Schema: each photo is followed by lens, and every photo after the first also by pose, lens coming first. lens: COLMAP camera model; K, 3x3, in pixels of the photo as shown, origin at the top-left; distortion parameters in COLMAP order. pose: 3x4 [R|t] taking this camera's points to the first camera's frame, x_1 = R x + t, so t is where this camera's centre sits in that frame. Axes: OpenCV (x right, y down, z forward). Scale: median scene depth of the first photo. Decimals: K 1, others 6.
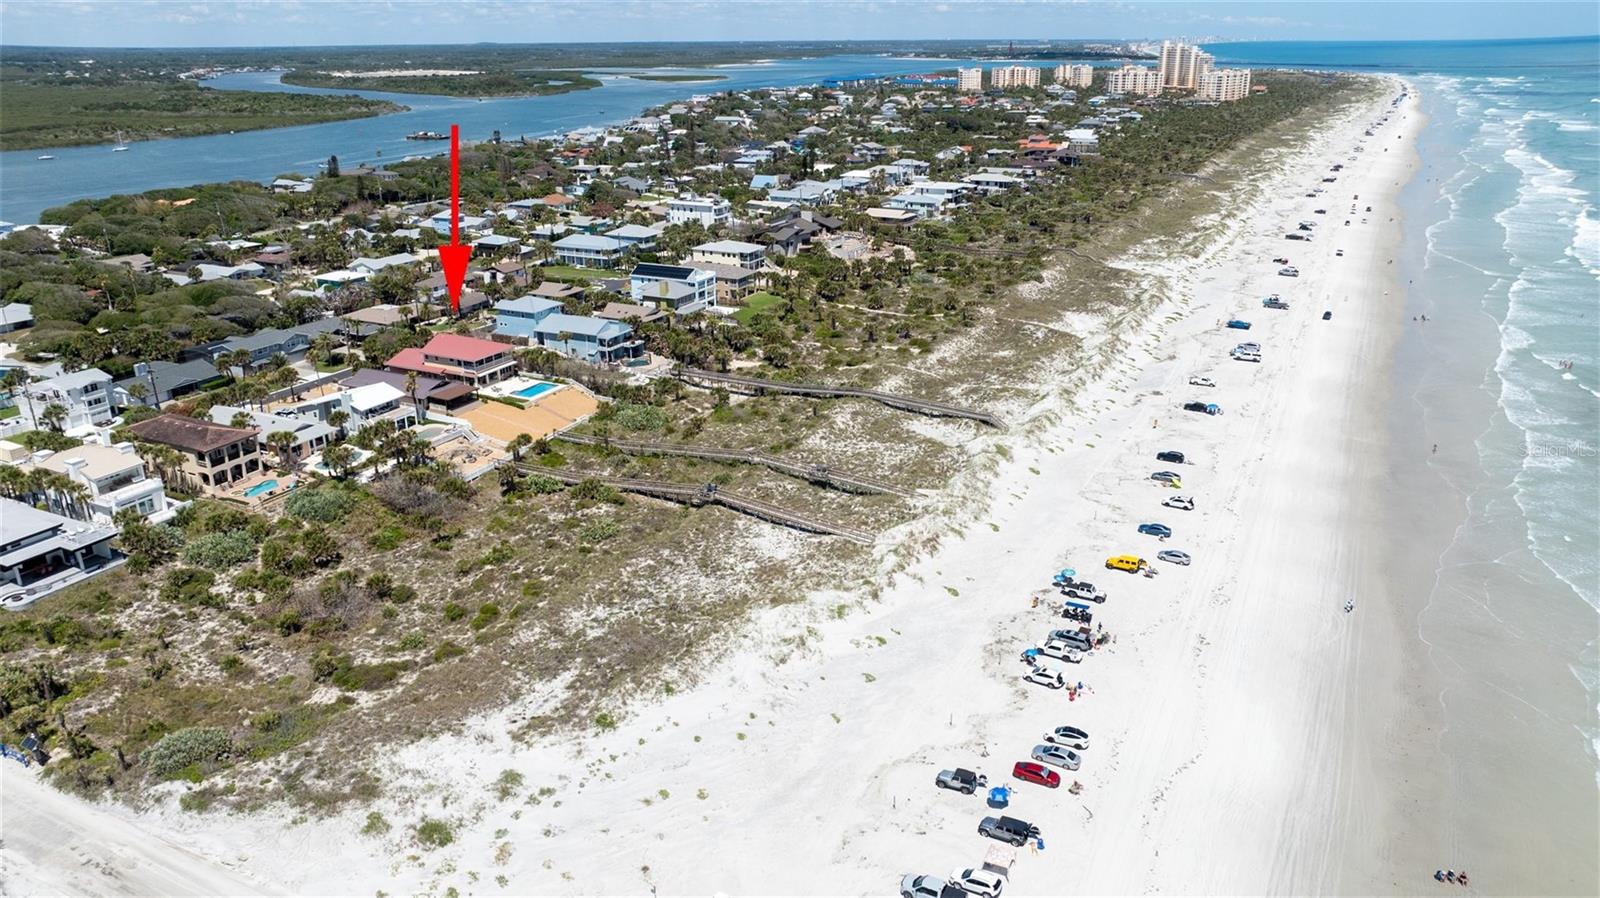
lens RADIAL K [[1120.9, 0, 800.0], [0, 1120.9, 449.0], [0, 0, 1]] dist [-0.015994, 0.002194]
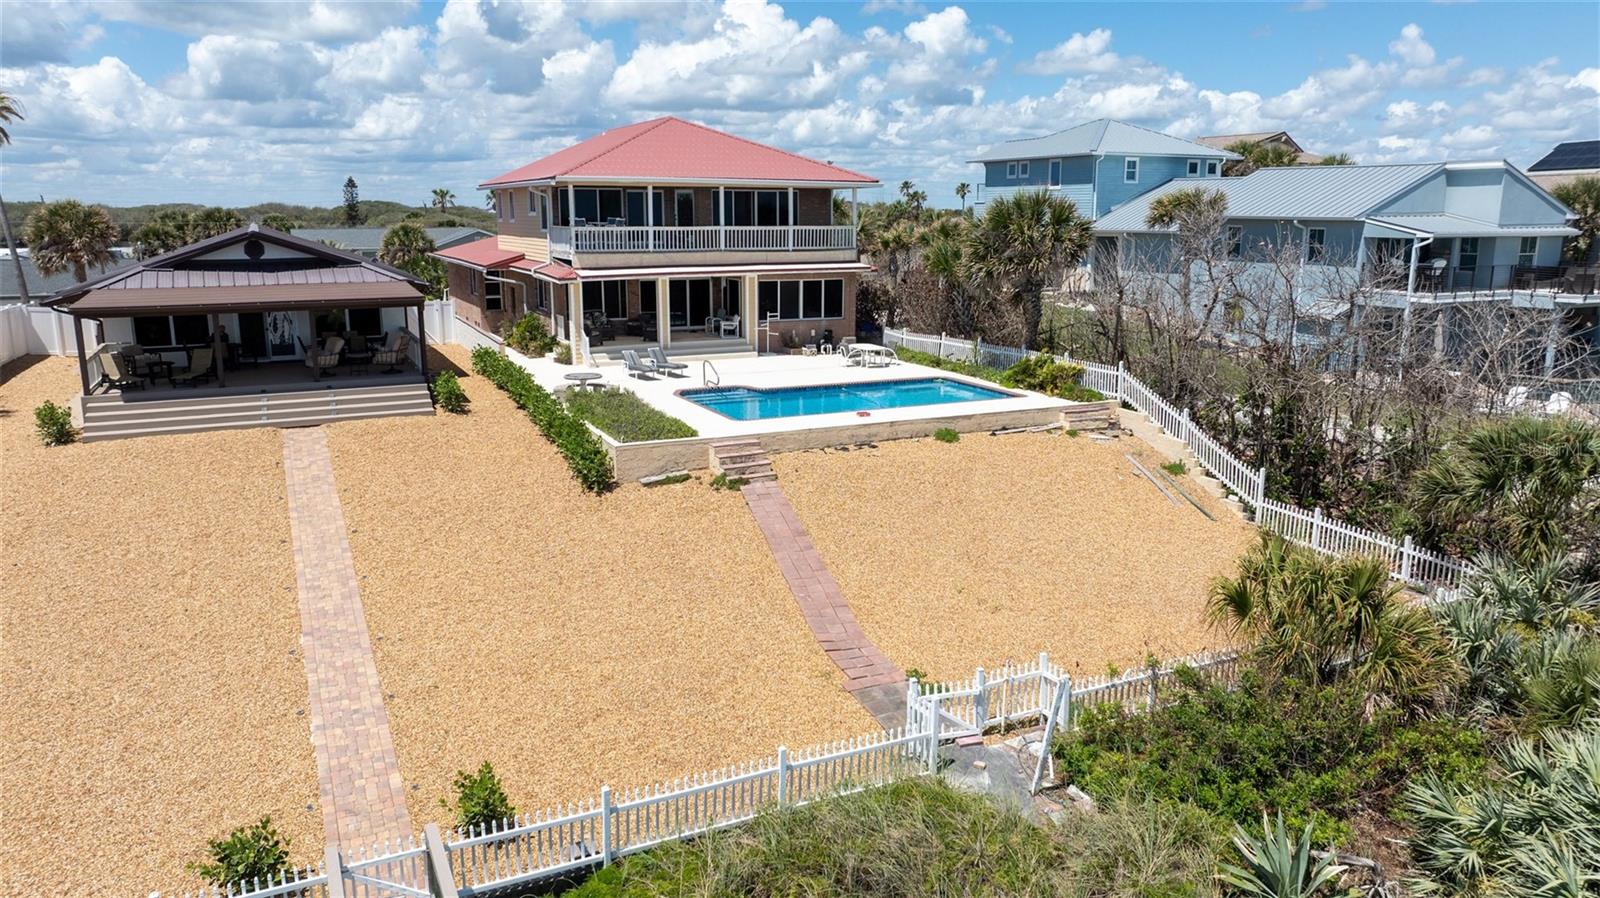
lens RADIAL K [[1120.9, 0, 800.0], [0, 1120.9, 449.0], [0, 0, 1]] dist [-0.015994, 0.002194]
pose [[0.791465, 0.137233, -0.595609, -0.171917], [-0.216399, 0.974265, -0.063079, -0.039757], [0.571624, 0.178814, 0.800794, 0.990076]]
